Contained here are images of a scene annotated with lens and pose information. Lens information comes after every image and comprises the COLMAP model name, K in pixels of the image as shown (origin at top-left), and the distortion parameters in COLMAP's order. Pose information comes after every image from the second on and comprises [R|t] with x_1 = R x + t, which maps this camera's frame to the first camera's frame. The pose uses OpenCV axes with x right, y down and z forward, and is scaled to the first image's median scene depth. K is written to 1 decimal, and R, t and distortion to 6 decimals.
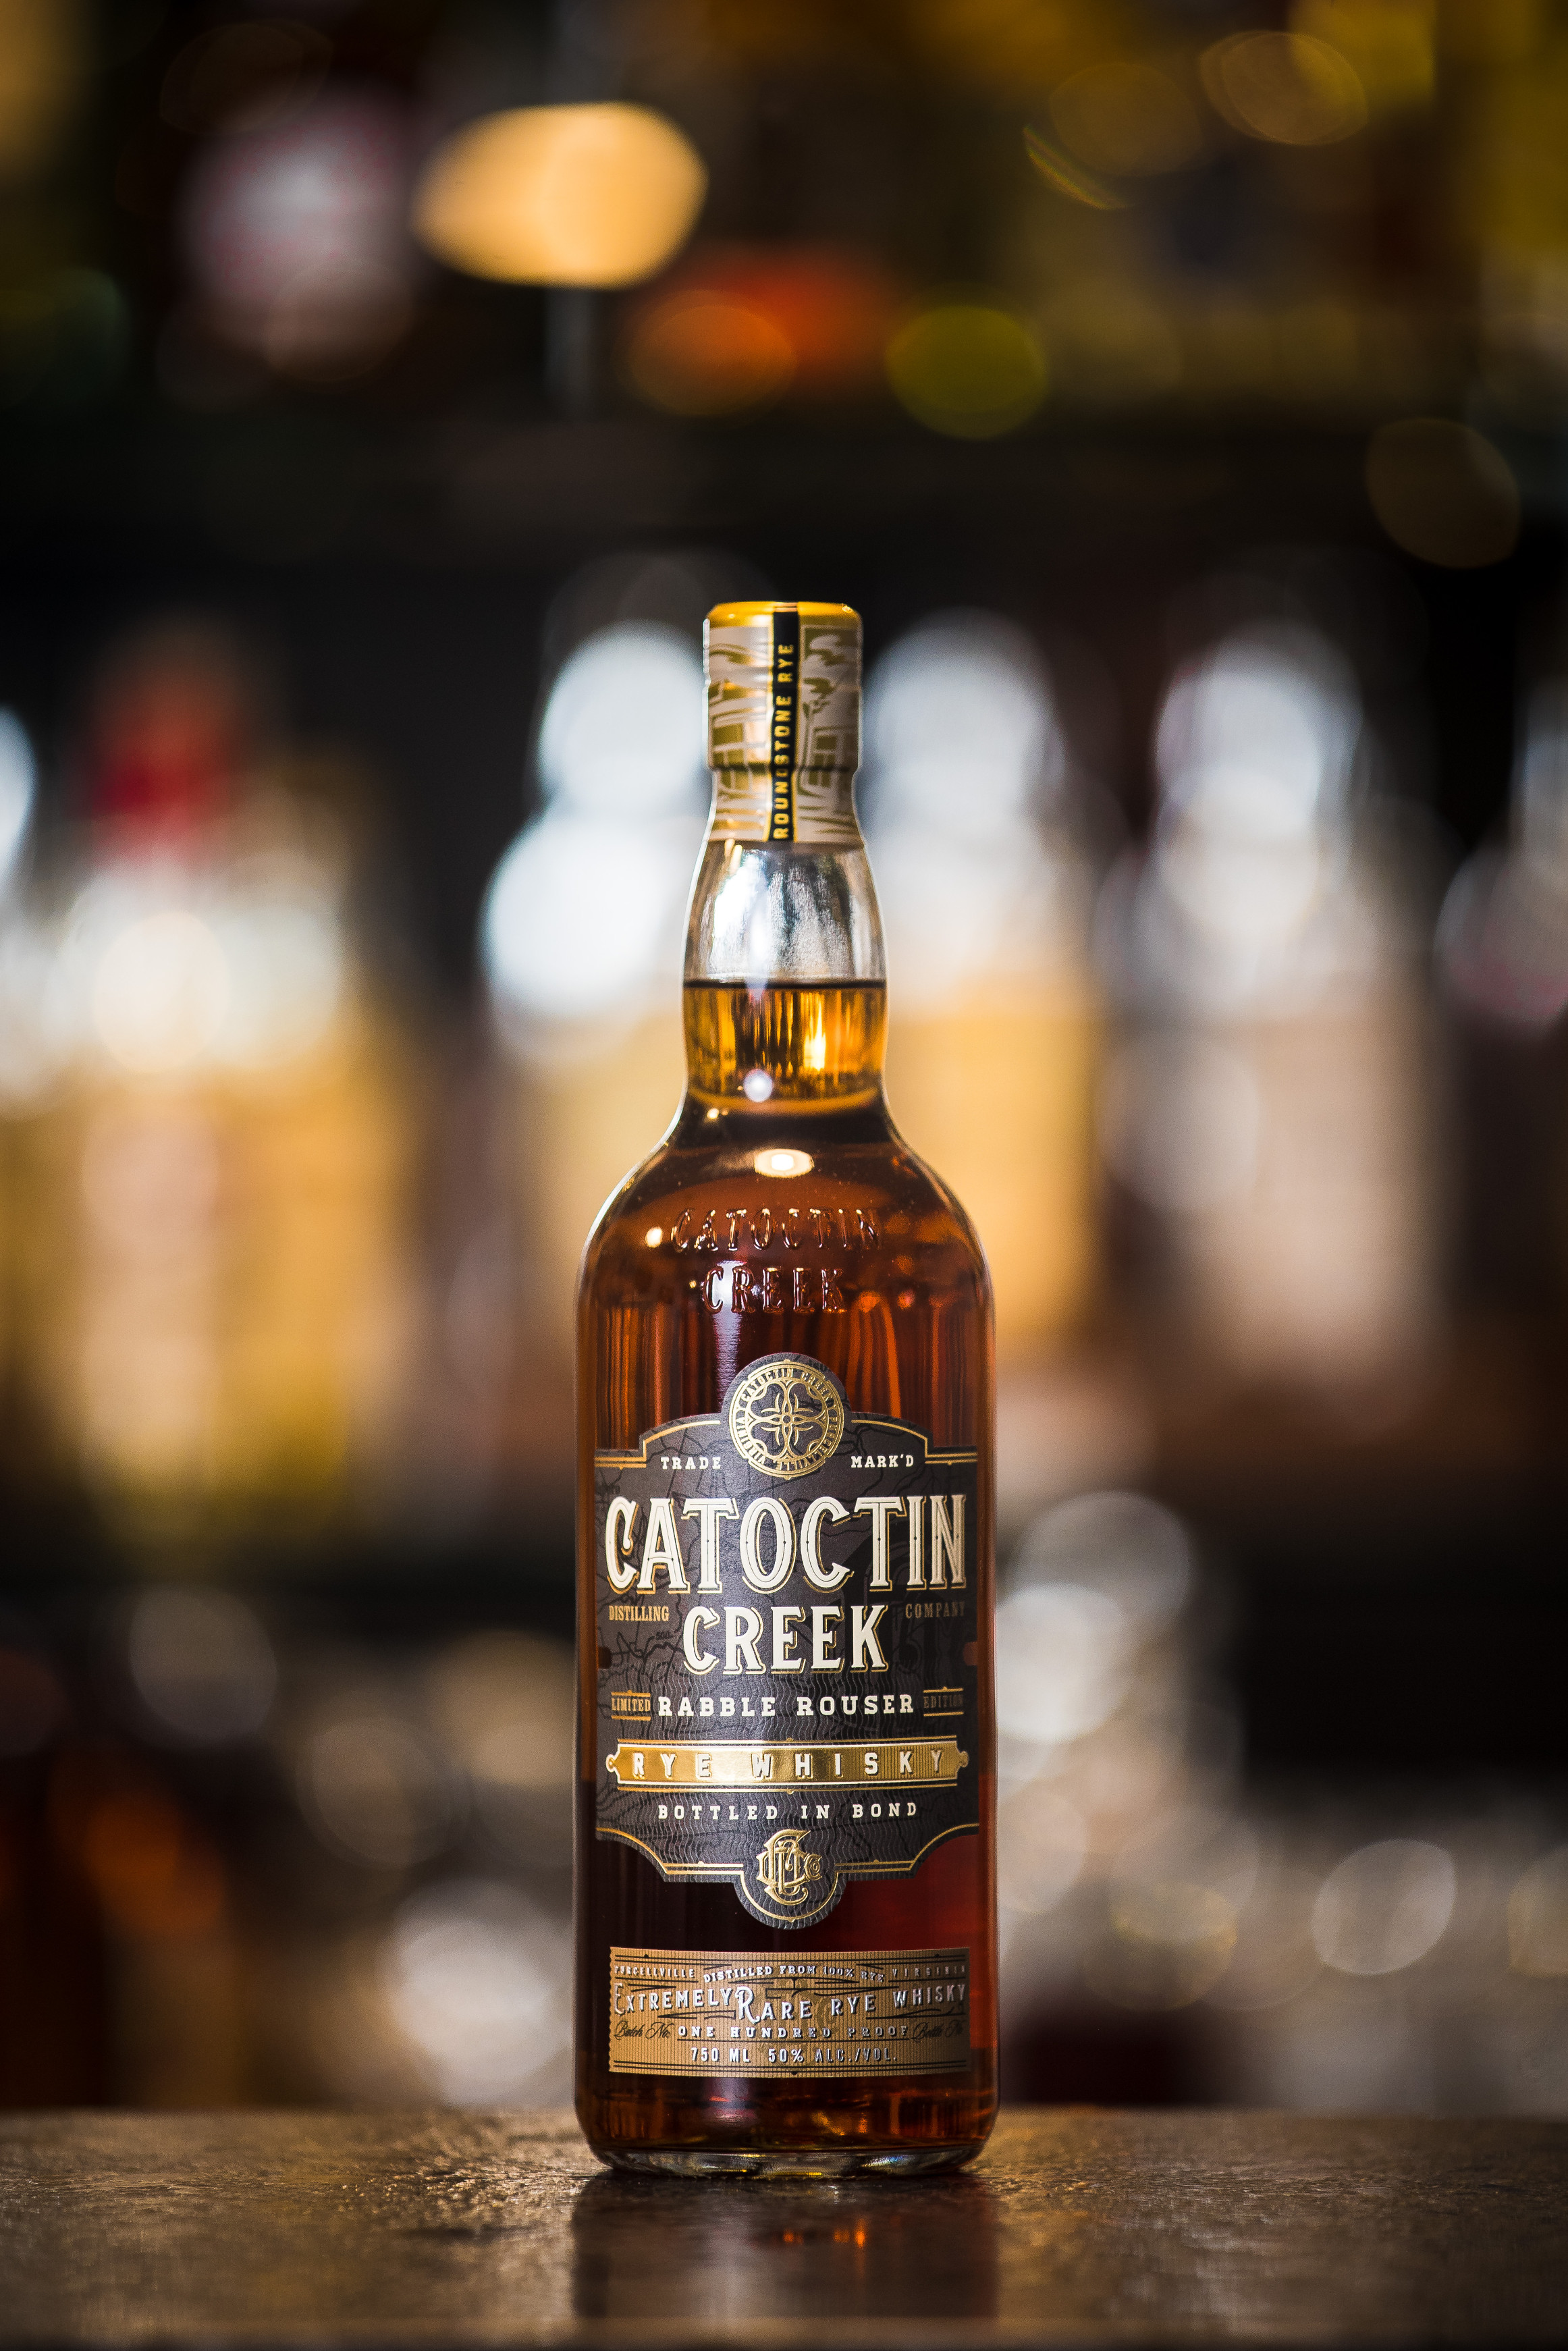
lens RADIAL K [[13556.4, 0, 784.0], [0, 13556.4, 1175.5], [0, 0, 1]] dist [1.838091, -11.742166]
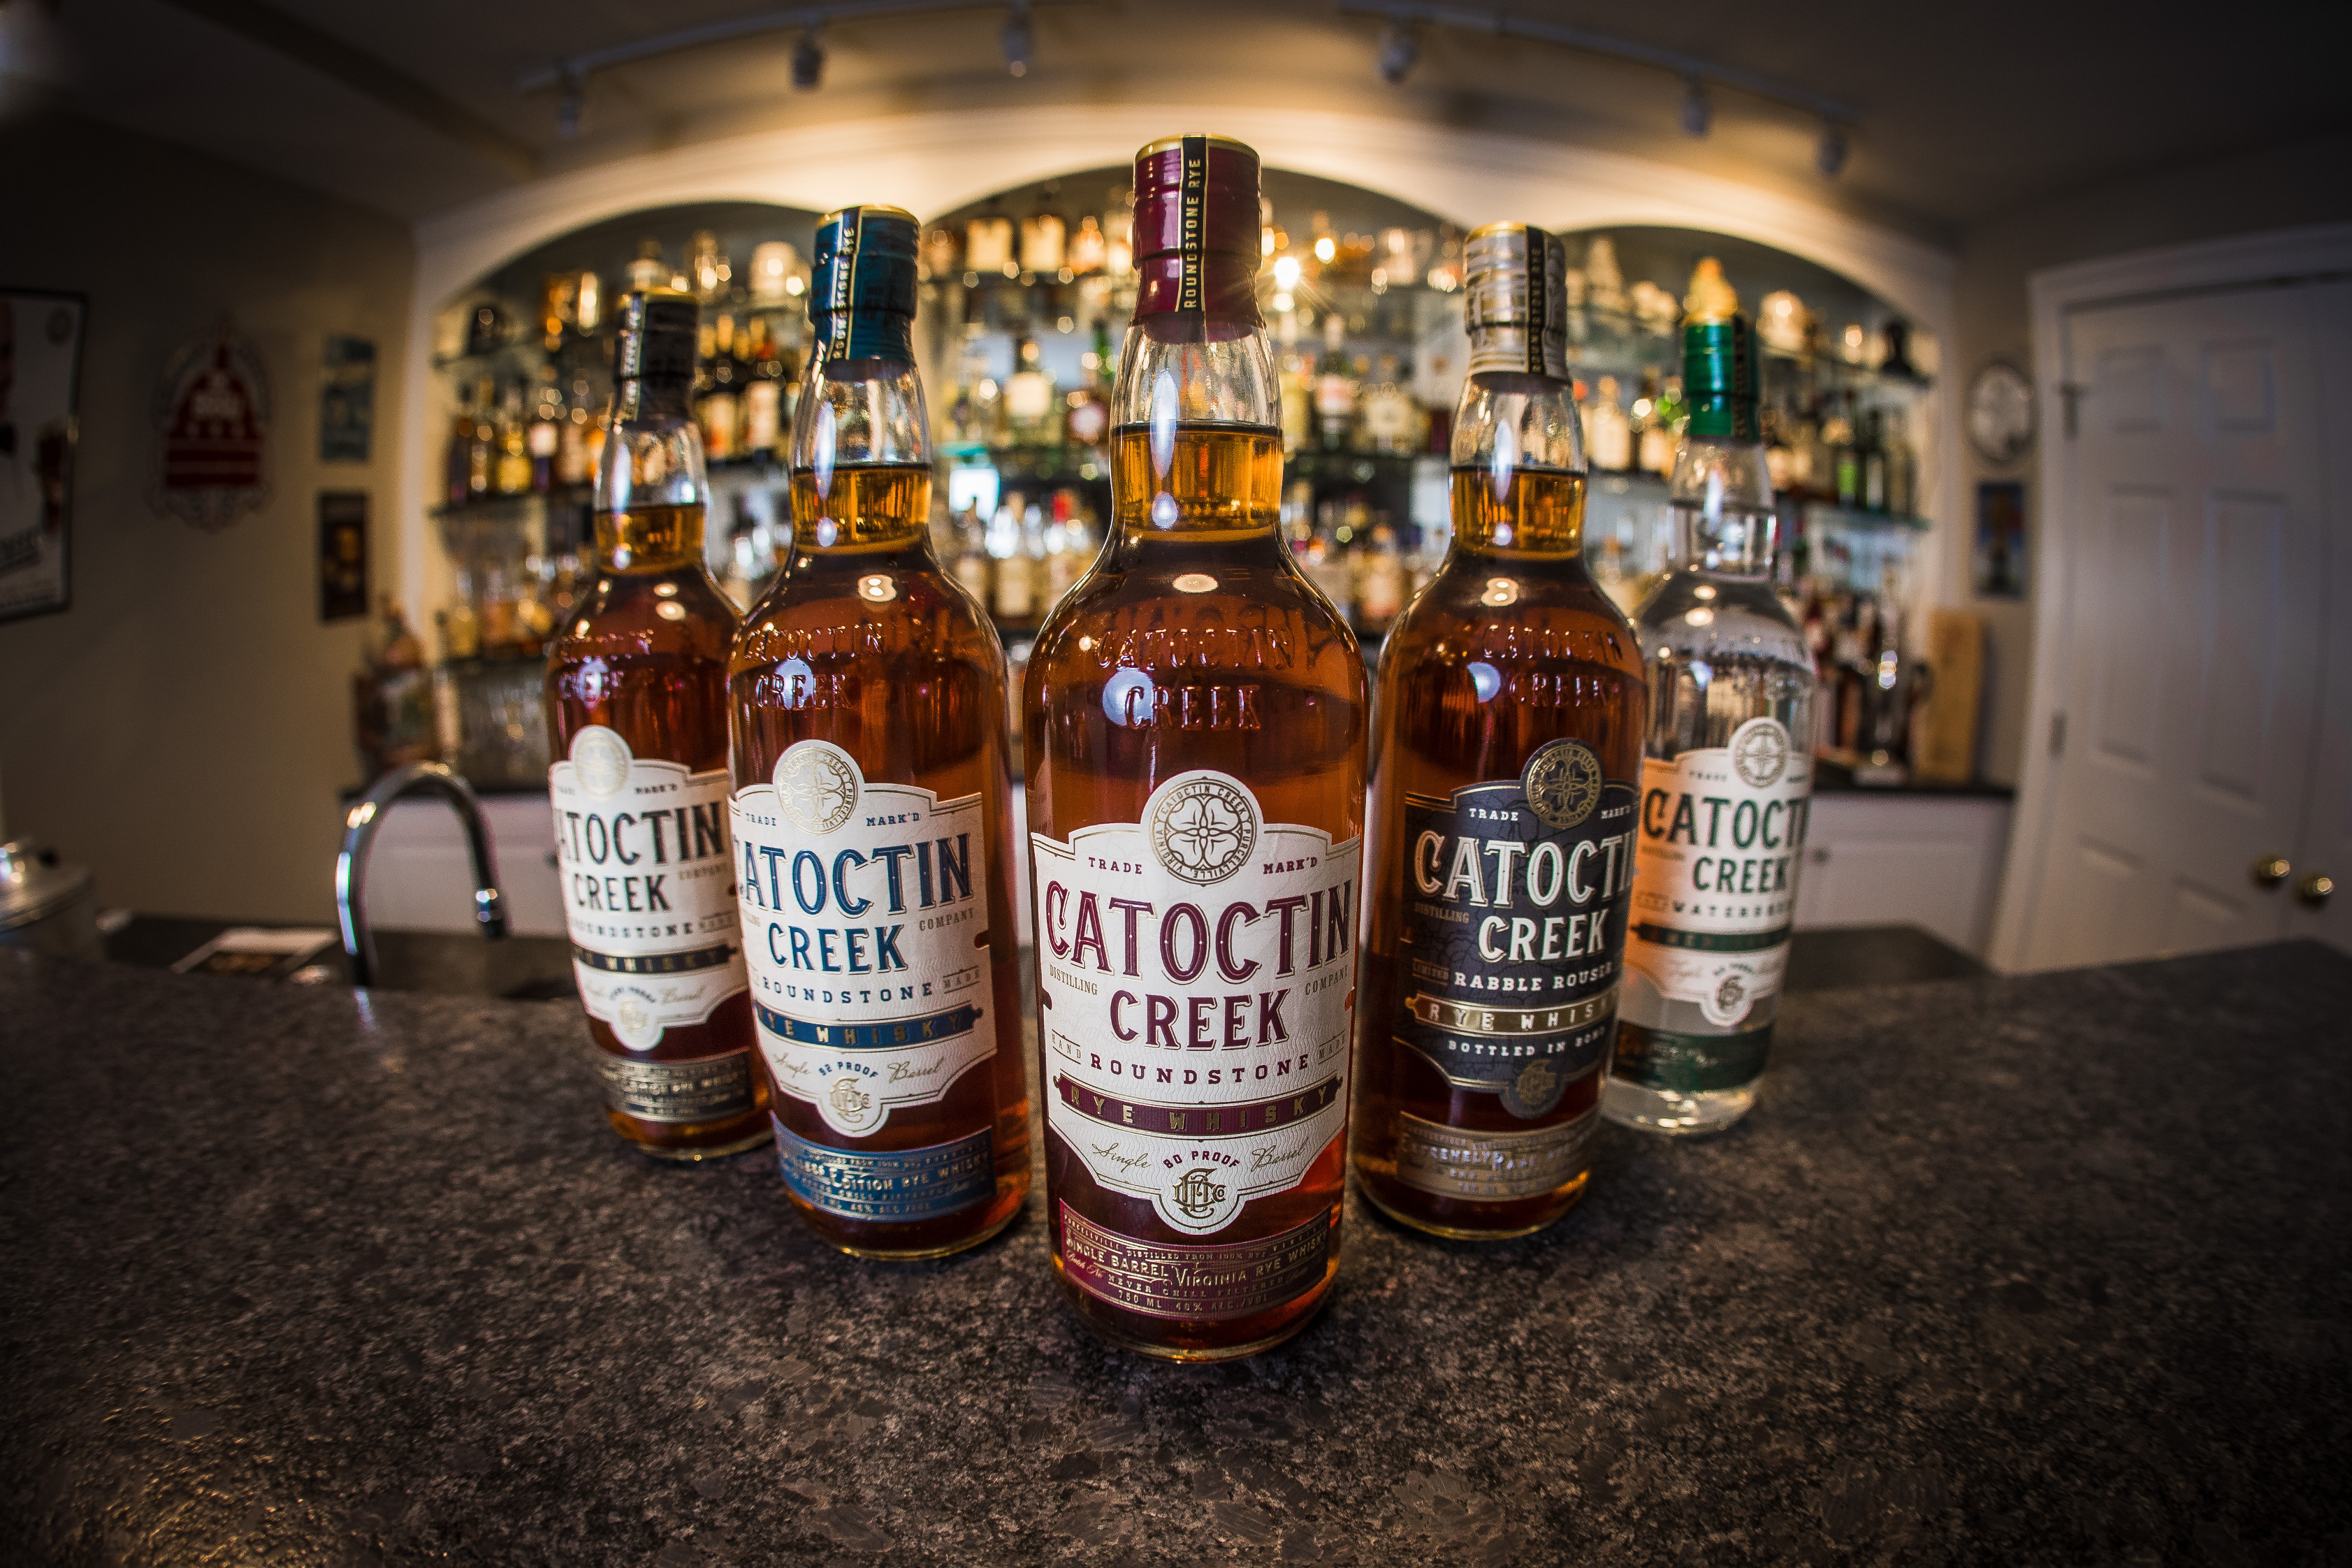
lens RADIAL K [[1086.7, 0, 1207.4], [0, 1086.7, 849.7], [0, 0, 1]] dist [-0.329405, 0.114576]
pose [[0.995448, -0.017996, 0.093596, -0.045443], [-0.006906, 0.965813, 0.259147, -0.002757], [-0.095060, -0.258613, 0.961292, 0.900672]]
